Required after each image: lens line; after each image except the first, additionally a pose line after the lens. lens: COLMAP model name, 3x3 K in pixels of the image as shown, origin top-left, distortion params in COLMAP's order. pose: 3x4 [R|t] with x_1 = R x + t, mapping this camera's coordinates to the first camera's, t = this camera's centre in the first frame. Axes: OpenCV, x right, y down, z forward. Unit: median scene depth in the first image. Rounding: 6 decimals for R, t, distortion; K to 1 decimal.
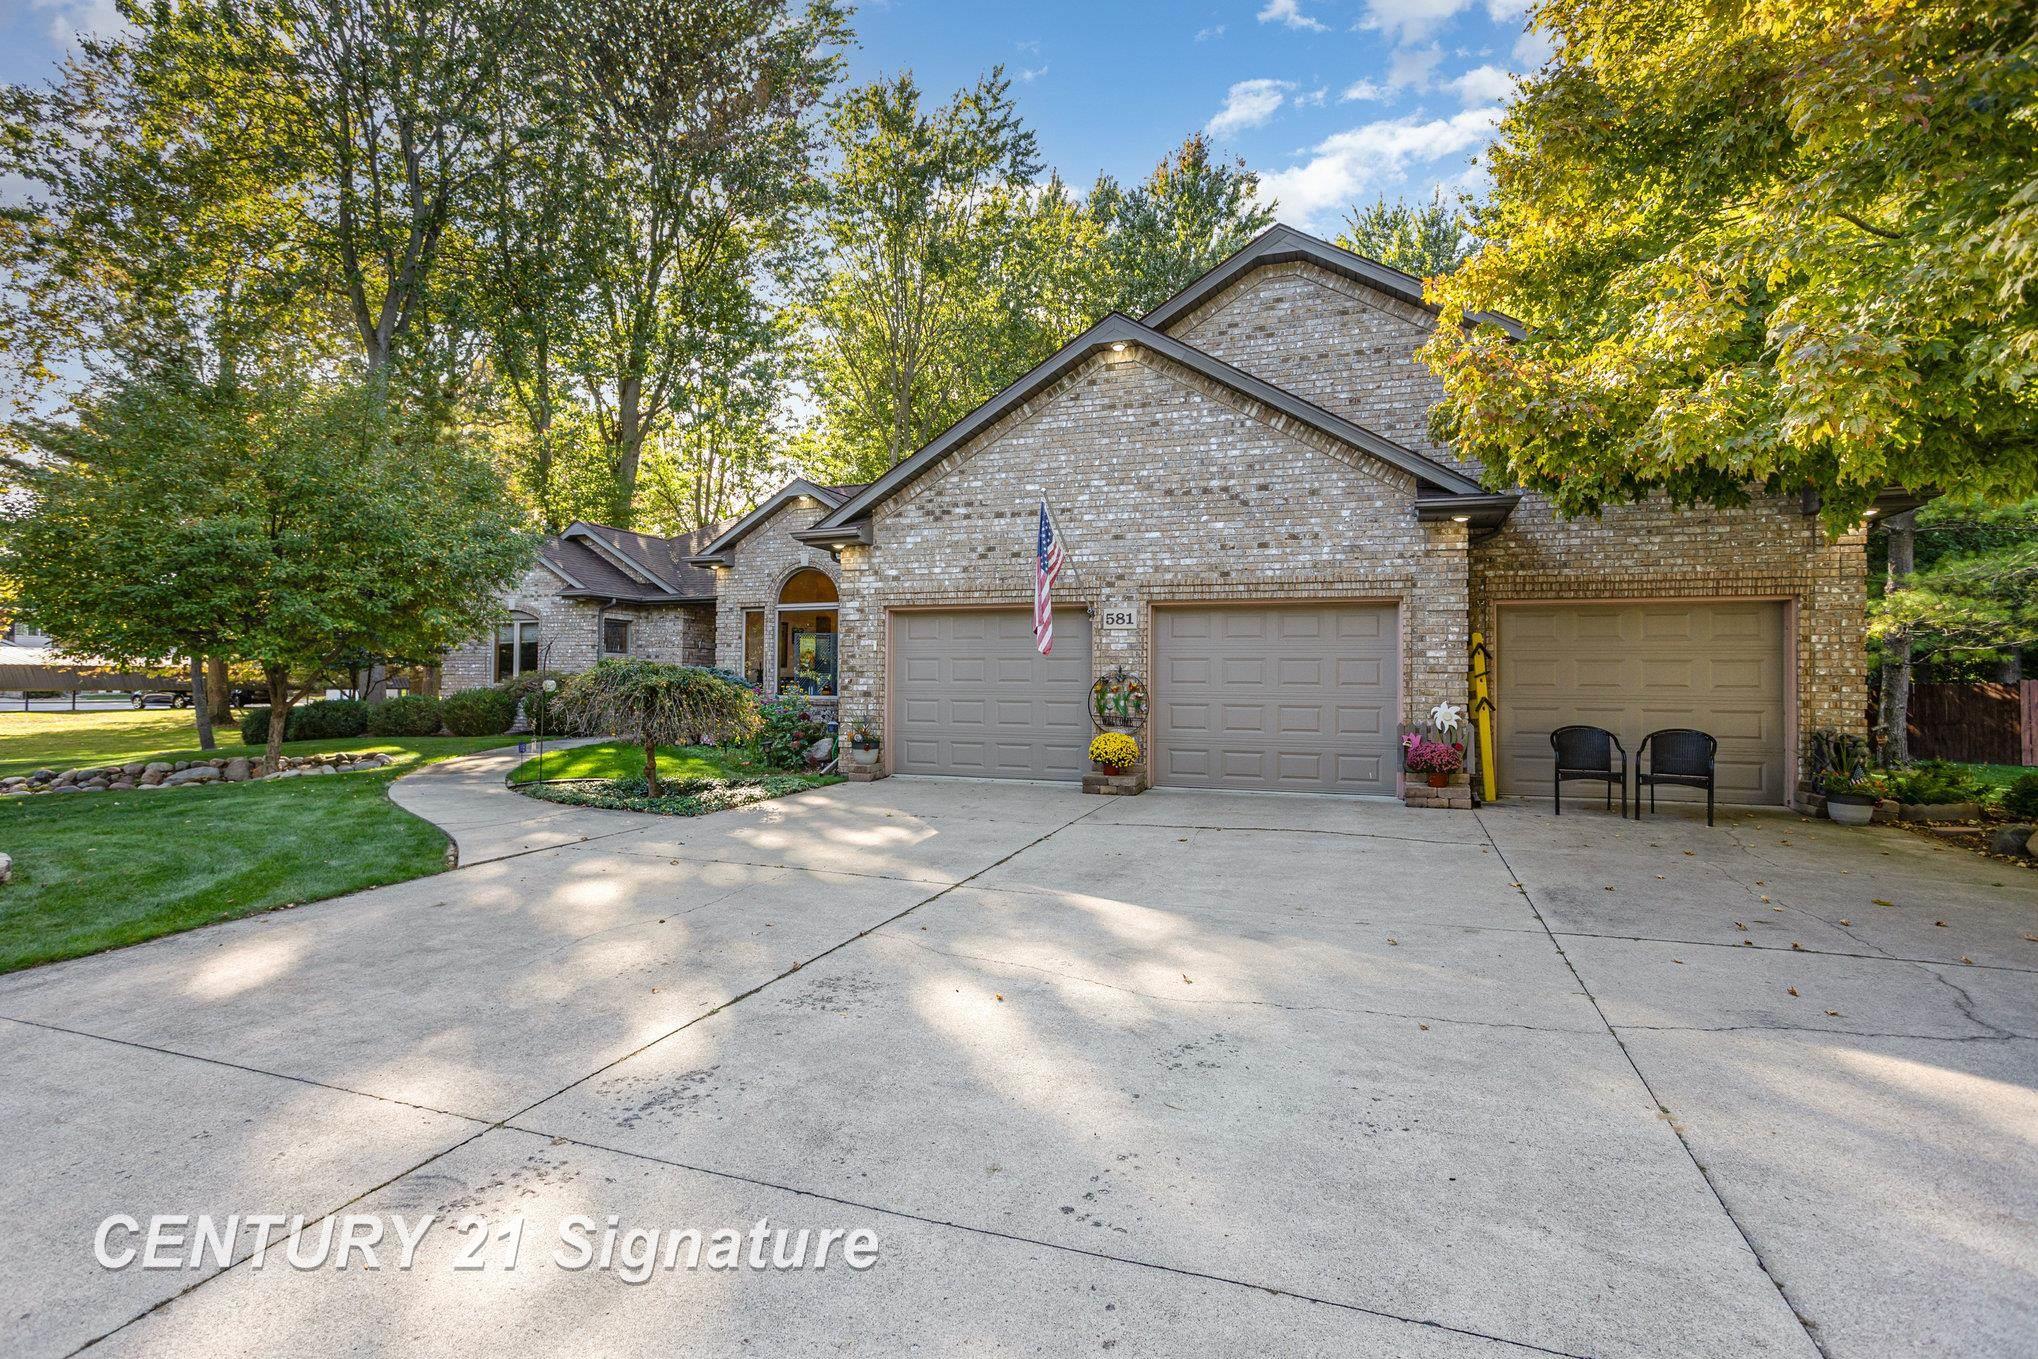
lens RADIAL K [[971.4, 0, 1077.6], [0, 971.4, 685.9], [0, 0, 1]] dist [-0.025497, 0.003836]
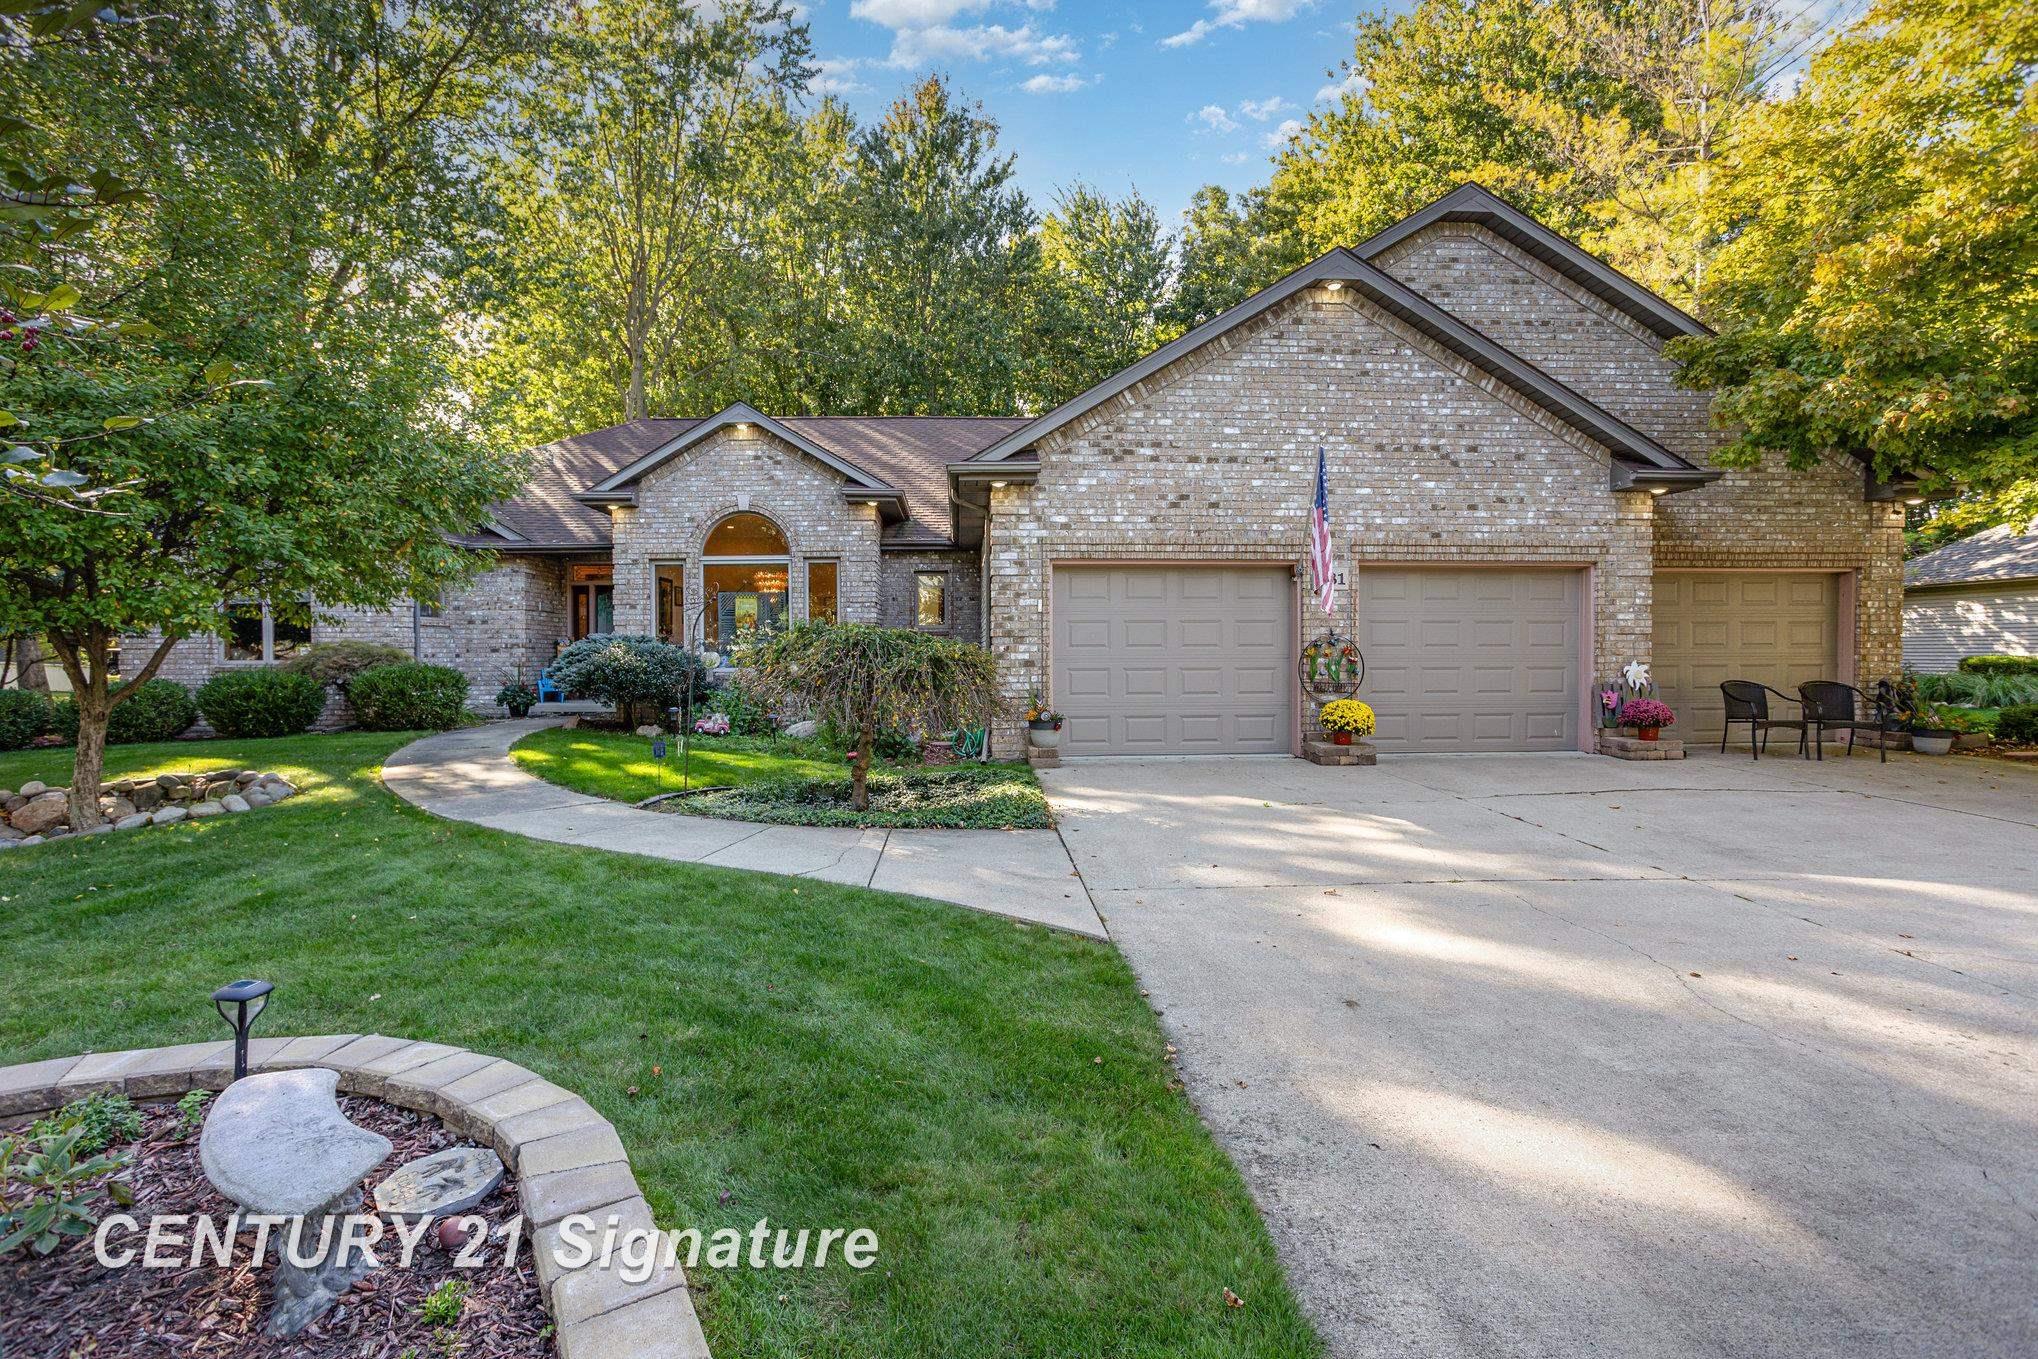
lens RADIAL K [[971.4, 0, 1016.3], [0, 971.4, 686.6], [0, 0, 1]] dist [-0.025497, 0.003836]
pose [[0.923482, -0.026631, 0.382717, -0.602793], [0.013309, 0.999211, 0.037415, -0.003739], [-0.383412, -0.029458, 0.923108, 0.248217]]
